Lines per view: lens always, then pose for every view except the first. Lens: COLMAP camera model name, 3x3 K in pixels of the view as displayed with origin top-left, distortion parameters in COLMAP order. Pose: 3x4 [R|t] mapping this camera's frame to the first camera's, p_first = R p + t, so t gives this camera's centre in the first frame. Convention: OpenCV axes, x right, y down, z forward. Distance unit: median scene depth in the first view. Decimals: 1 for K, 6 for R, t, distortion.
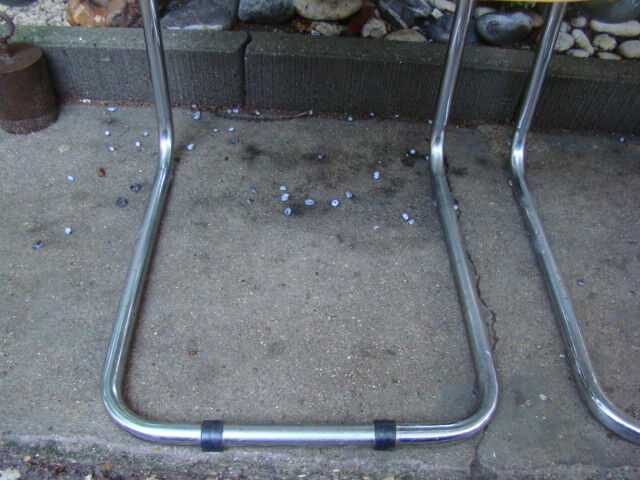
lens RADIAL K [[592.3, 0, 317.5], [0, 592.3, 239.9], [0, 0, 1]] dist [-0.134626, 0.000000]
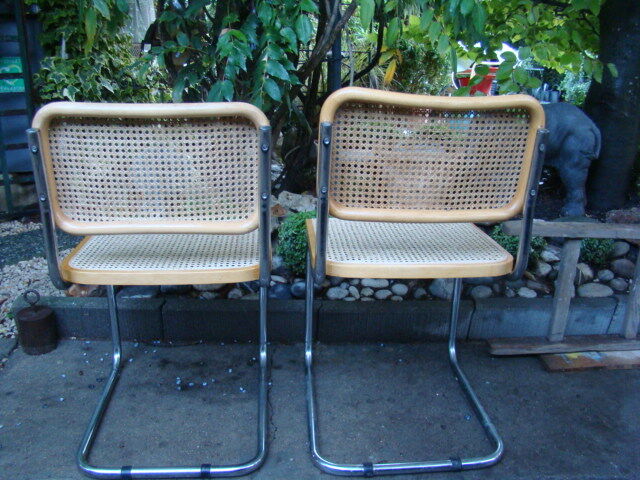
lens RADIAL K [[592.3, 0, 320.9], [0, 592.3, 236.0], [0, 0, 1]] dist [-0.134626, 0.000000]
pose [[0.996895, -0.039876, 0.067891, 0.259333], [0.065382, 0.899691, -0.431604, 0.303573], [-0.043871, 0.434703, 0.899505, -0.795287]]
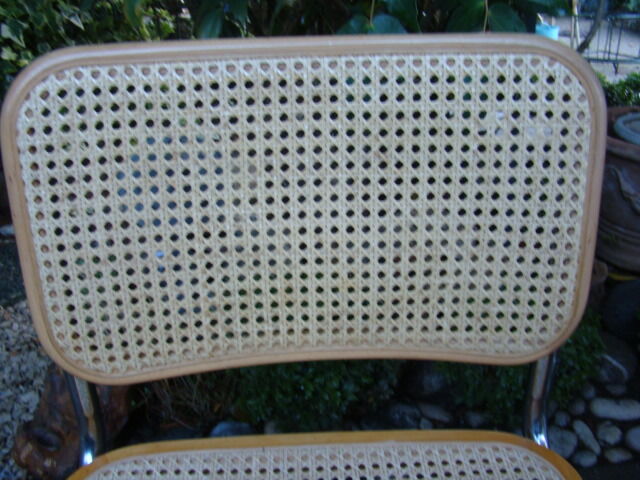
lens RADIAL K [[592.3, 0, 327.6], [0, 592.3, 243.4], [0, 0, 1]] dist [-0.134626, 0.000000]
pose [[0.993607, -0.087817, 0.070951, 0.016671], [0.104760, 0.951439, -0.289463, -0.452562], [-0.042086, 0.295045, 0.954556, 0.051047]]
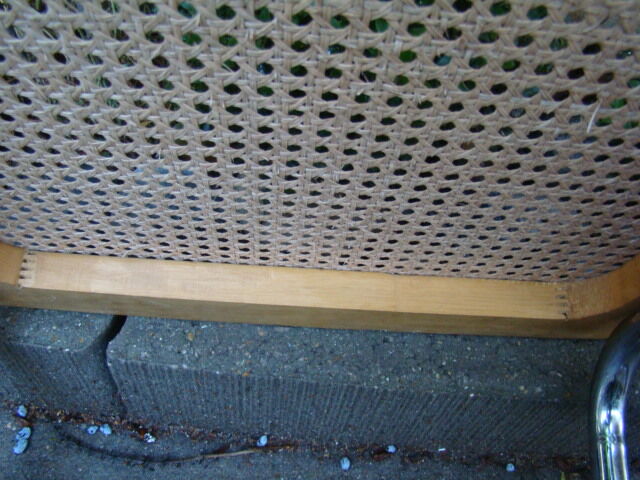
lens RADIAL K [[592.3, 0, 320.0], [0, 592.3, 238.7], [0, 0, 1]] dist [-0.134626, 0.000000]
pose [[0.998362, 0.046713, 0.033042, 0.012487], [-0.045576, 0.998370, -0.034368, -0.394092], [-0.034593, 0.032806, 0.998863, 0.566627]]
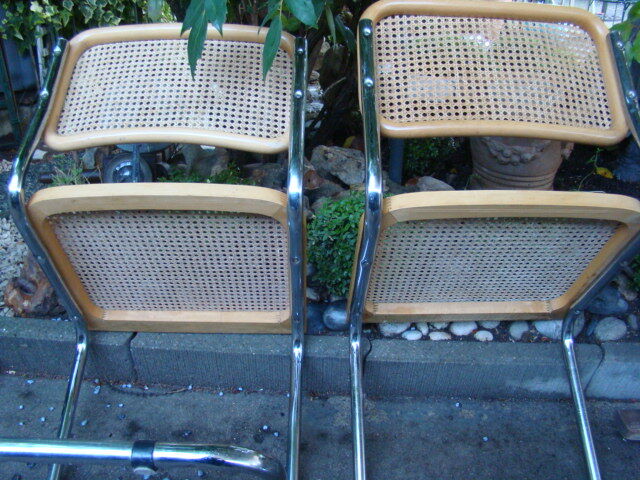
lens RADIAL K [[592.3, 0, 320.4], [0, 592.3, 230.9], [0, 0, 1]] dist [-0.134626, 0.000000]
pose [[0.999846, -0.015570, -0.008063, 0.291796], [0.012792, 0.962245, -0.271883, -0.212836], [0.011992, 0.271738, 0.962297, -0.250095]]
